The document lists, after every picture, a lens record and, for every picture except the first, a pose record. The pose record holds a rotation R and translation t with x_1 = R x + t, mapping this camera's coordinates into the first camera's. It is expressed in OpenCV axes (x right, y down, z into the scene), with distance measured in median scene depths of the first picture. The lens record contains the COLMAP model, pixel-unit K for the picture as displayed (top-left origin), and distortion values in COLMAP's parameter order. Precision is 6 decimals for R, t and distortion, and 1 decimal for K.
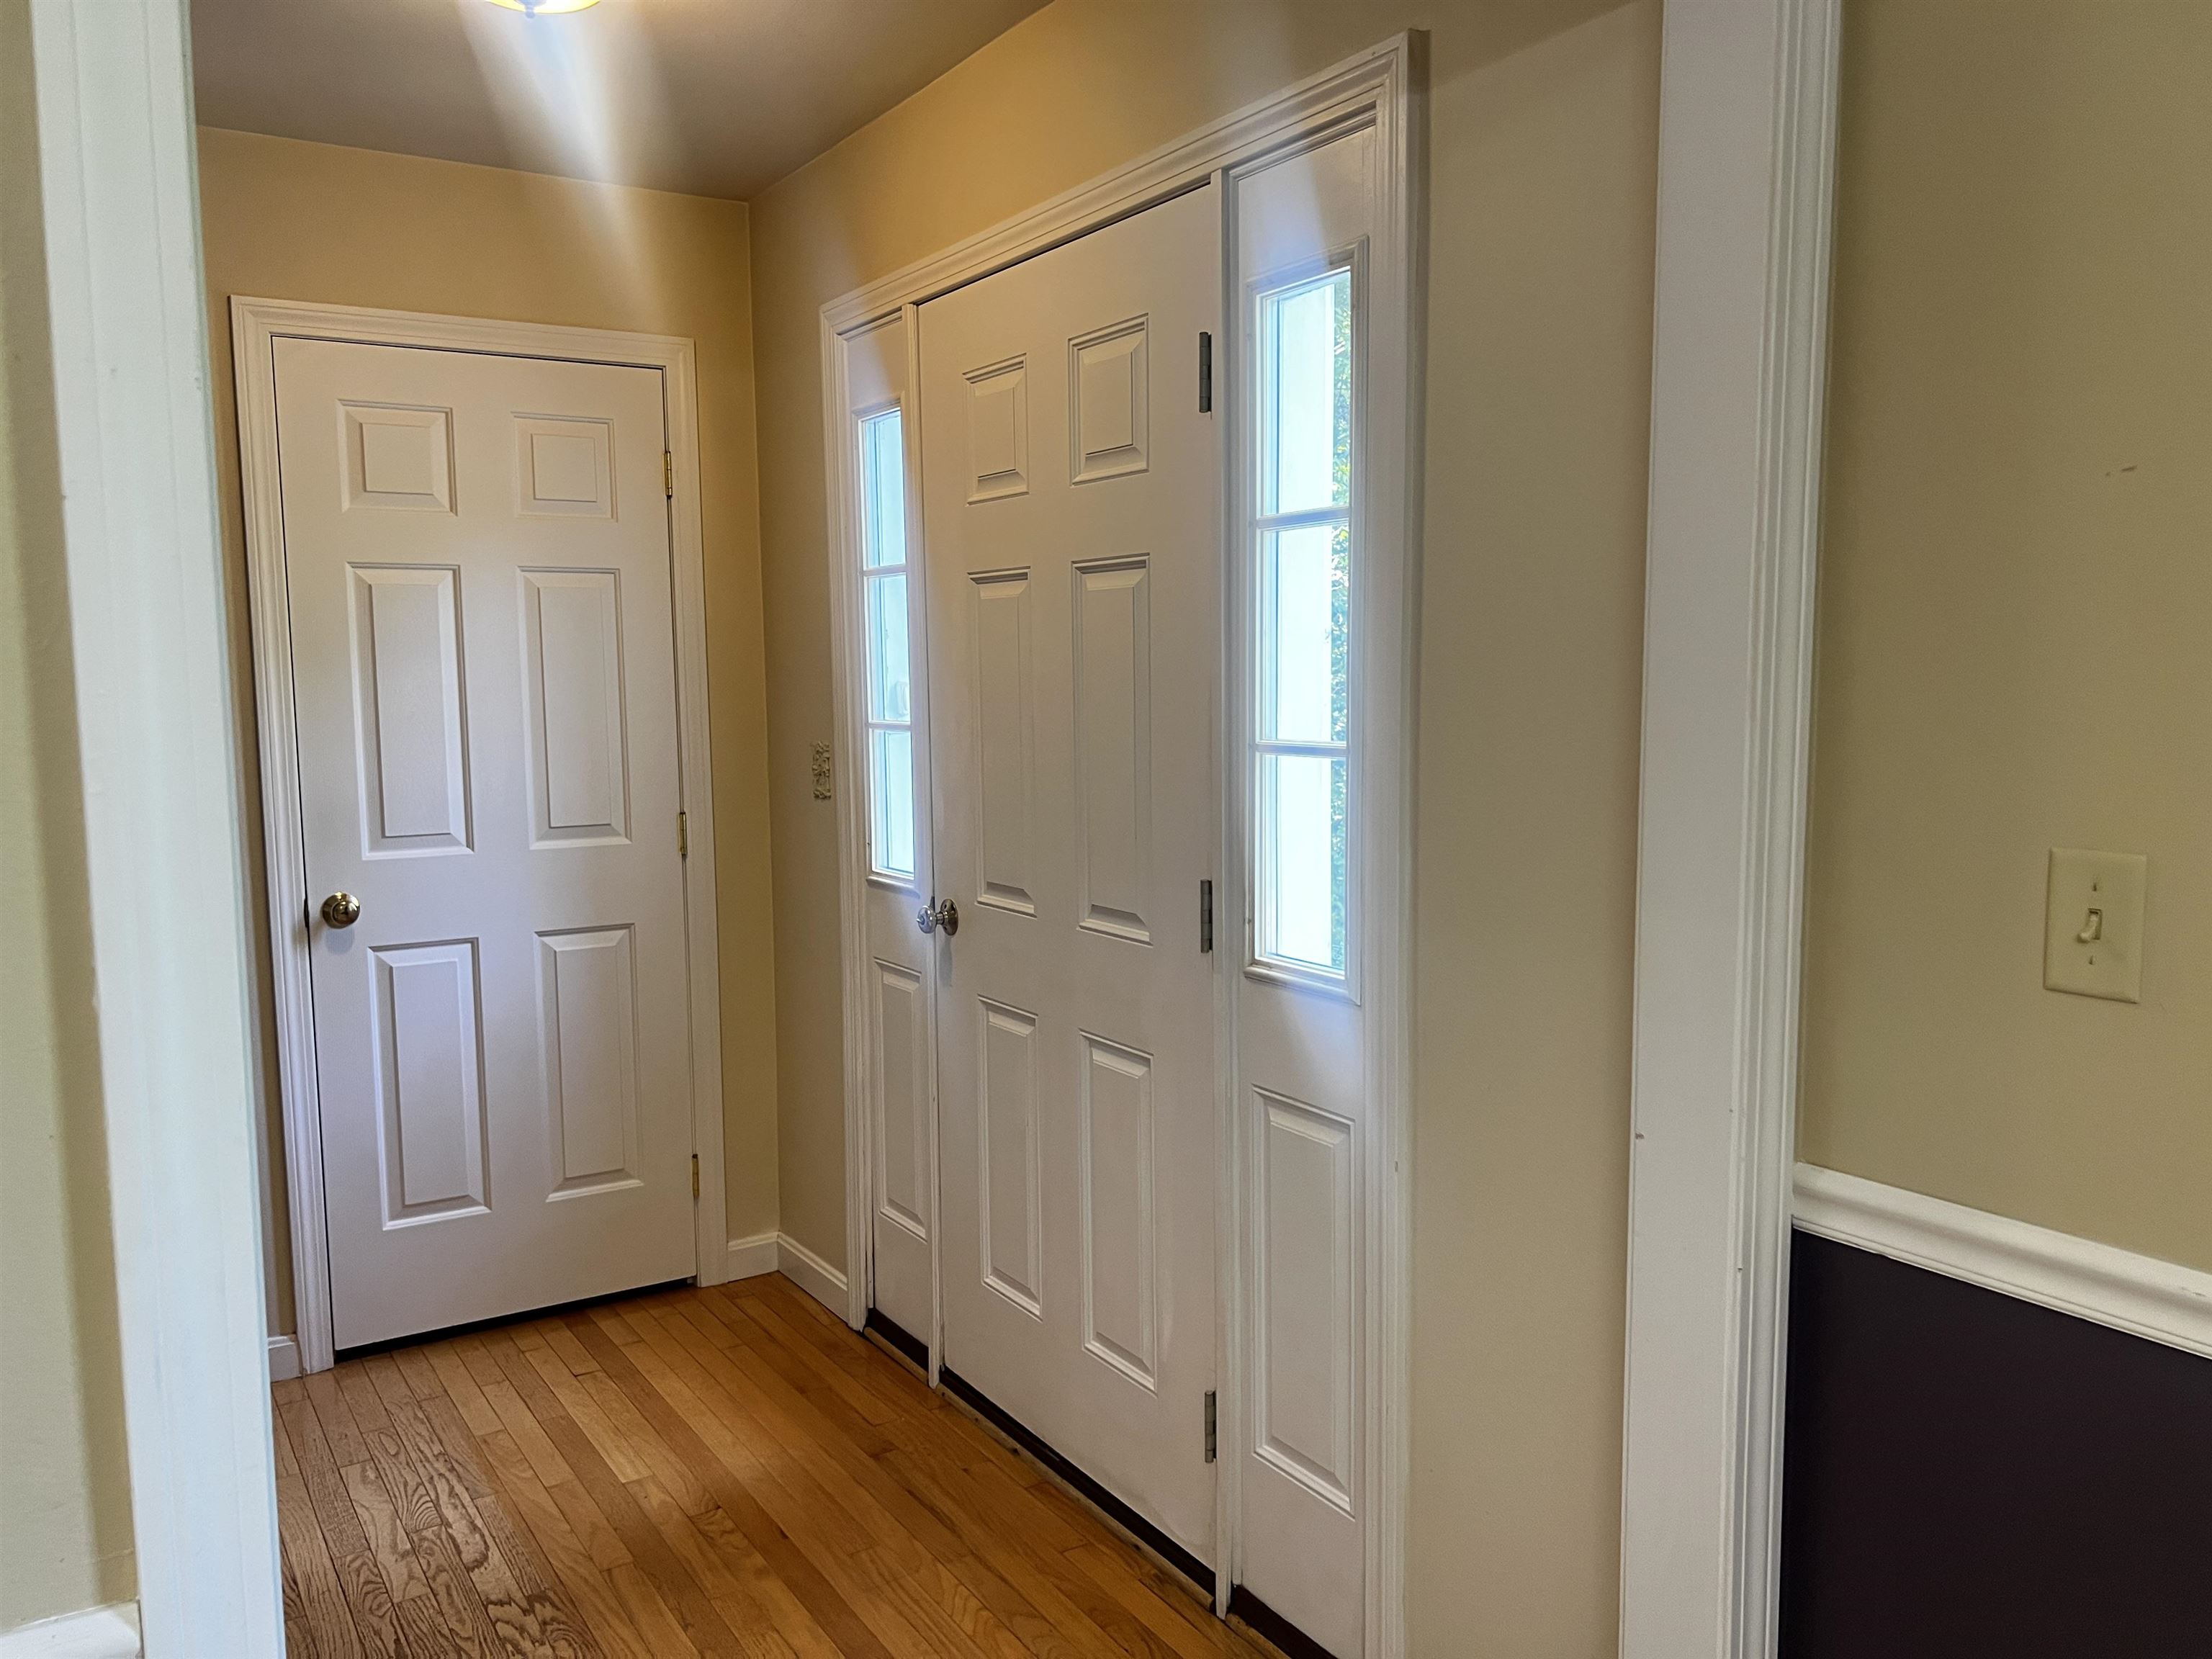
lens RADIAL K [[1657.8, 0, 1107.9], [0, 1657.8, 840.9], [0, 0, 1]] dist [0.044426, -0.055785]
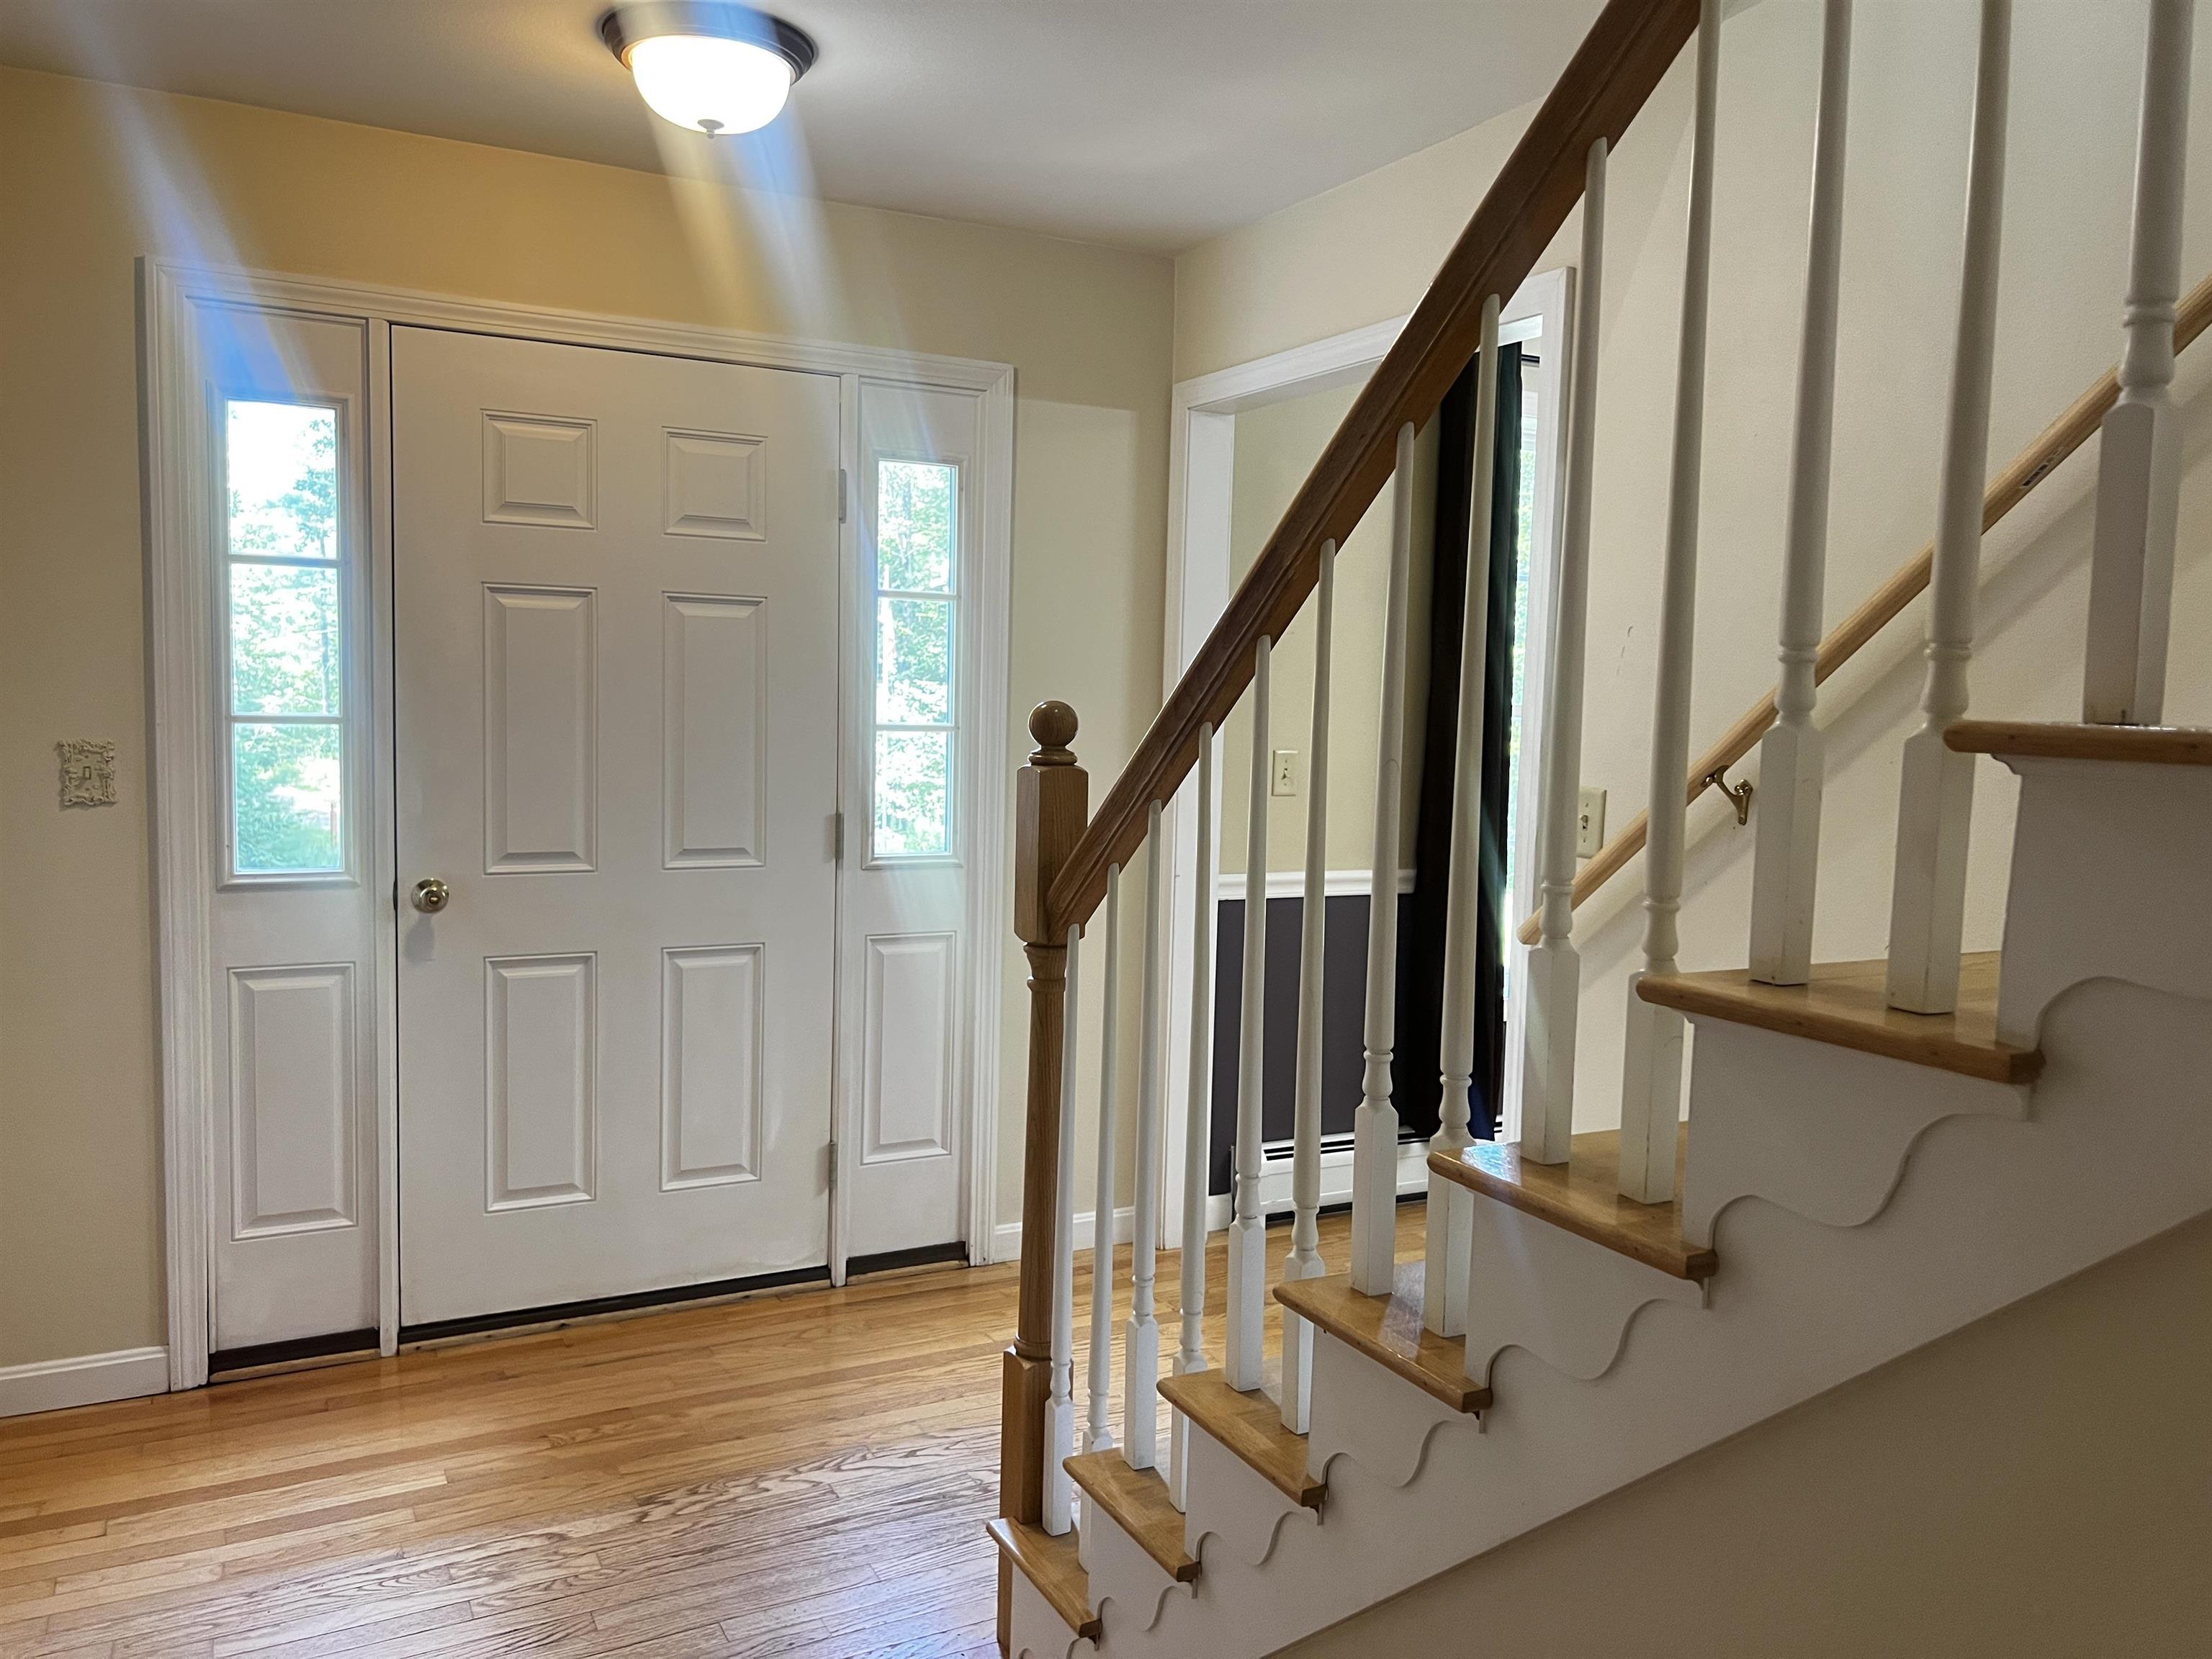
lens RADIAL K [[1657.8, 0, 1109.7], [0, 1657.8, 828.1], [0, 0, 1]] dist [0.044426, -0.055785]
pose [[0.080503, -0.067319, 0.994478, -1.238140], [0.078650, 0.995035, 0.060990, -0.031259], [-0.993647, 0.073306, 0.085398, 0.506017]]
